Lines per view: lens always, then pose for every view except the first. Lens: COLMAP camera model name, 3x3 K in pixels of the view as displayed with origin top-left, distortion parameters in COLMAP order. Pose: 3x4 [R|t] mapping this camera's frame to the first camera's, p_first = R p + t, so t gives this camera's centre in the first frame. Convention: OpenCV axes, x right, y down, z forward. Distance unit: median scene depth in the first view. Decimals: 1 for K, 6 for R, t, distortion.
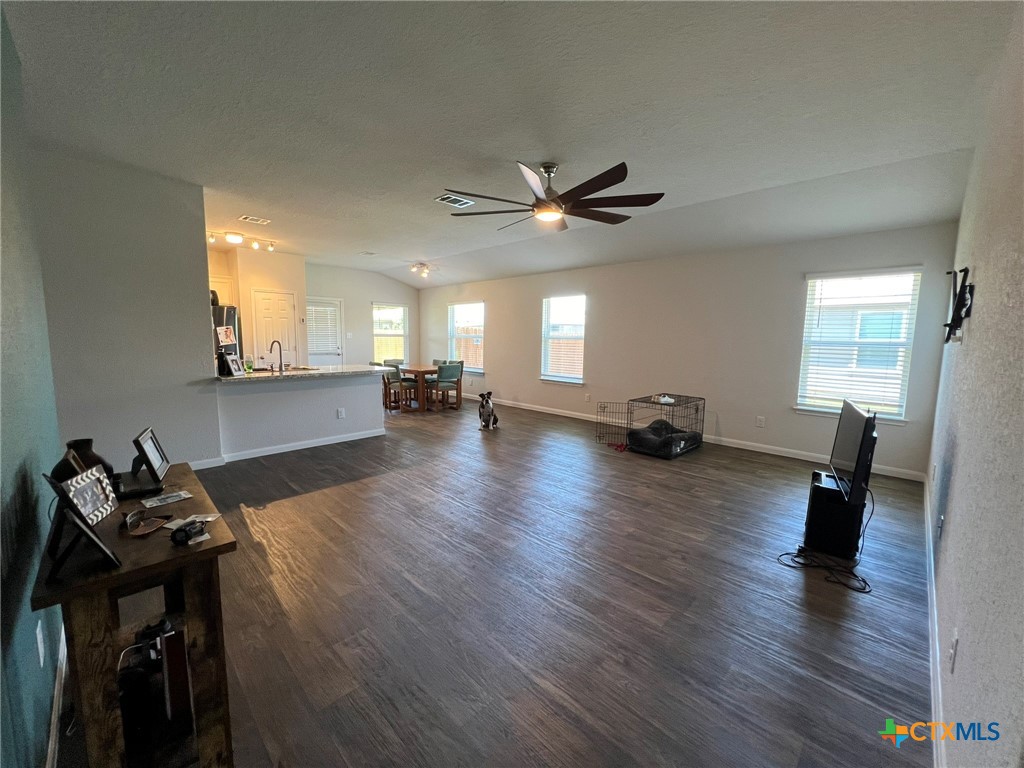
lens RADIAL K [[409.3, 0, 505.5], [0, 409.3, 383.0], [0, 0, 1]] dist [-0.003099, 0.001455]
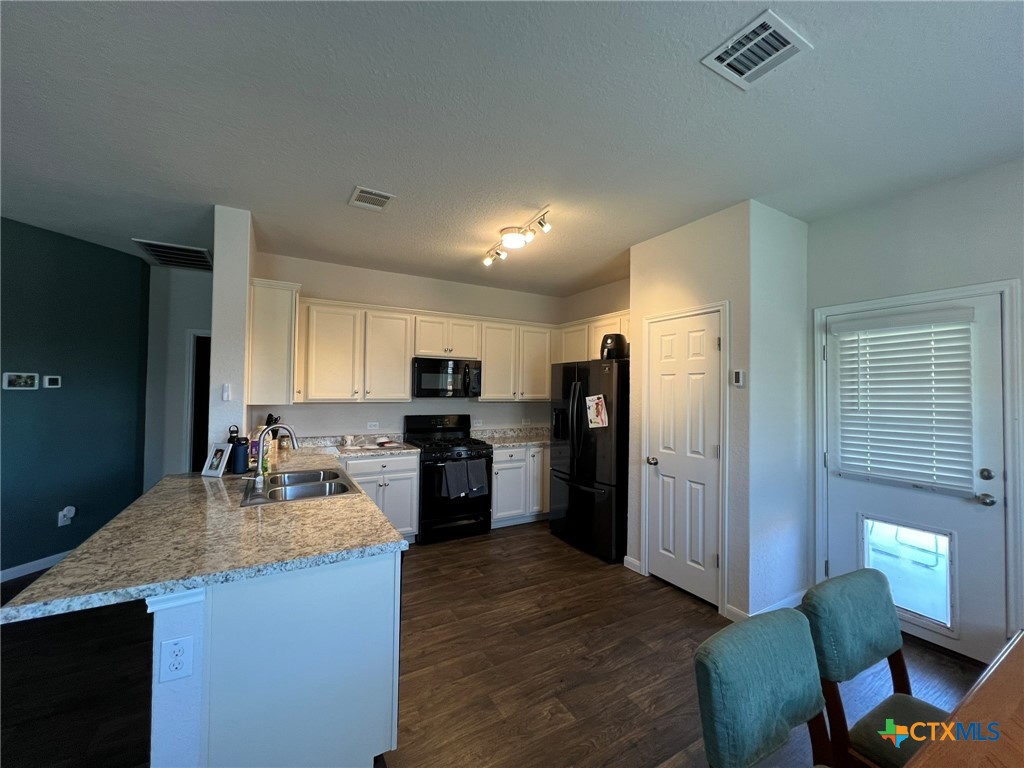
lens RADIAL K [[409.3, 0, 509.6], [0, 409.3, 381.2], [0, 0, 1]] dist [-0.003099, 0.001455]
pose [[-0.253473, -0.040570, -0.966491, -0.089202], [-0.126229, 0.991964, -0.008534, -0.111224], [0.959071, 0.119836, -0.256557, 0.830851]]
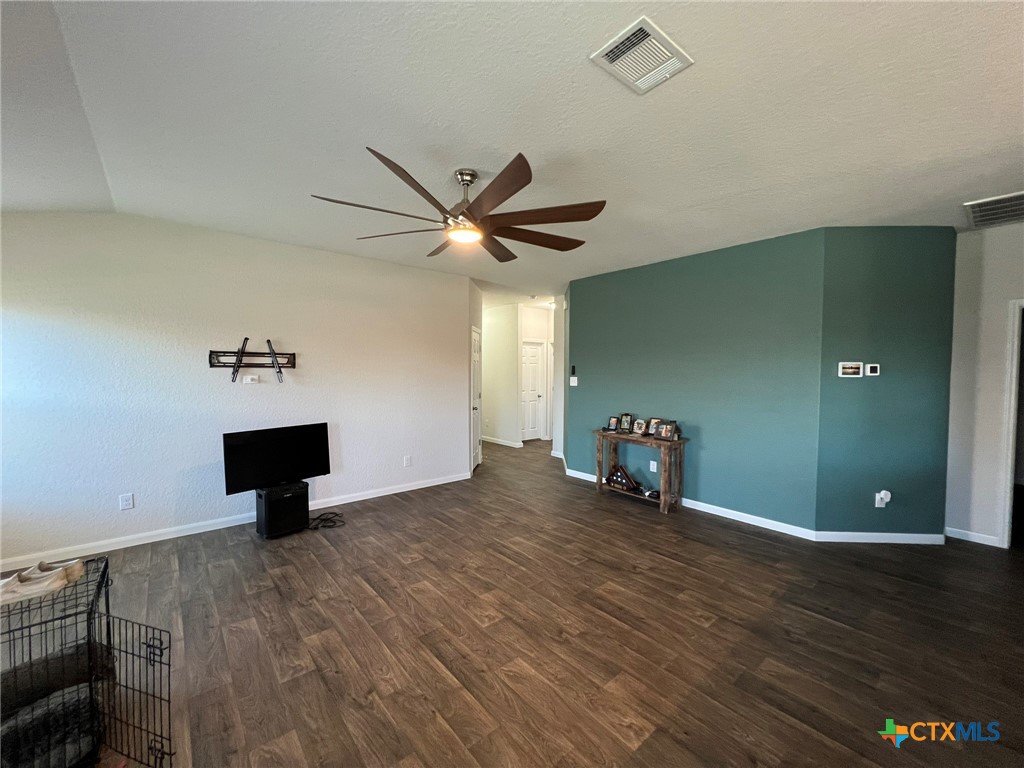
lens RADIAL K [[409.3, 0, 509.7], [0, 409.3, 381.5], [0, 0, 1]] dist [-0.003099, 0.001455]
pose [[-0.996799, -0.025883, 0.075637, -0.017660], [-0.014689, 0.989327, 0.144973, -0.101187], [-0.078582, 0.143398, -0.986540, 0.744474]]
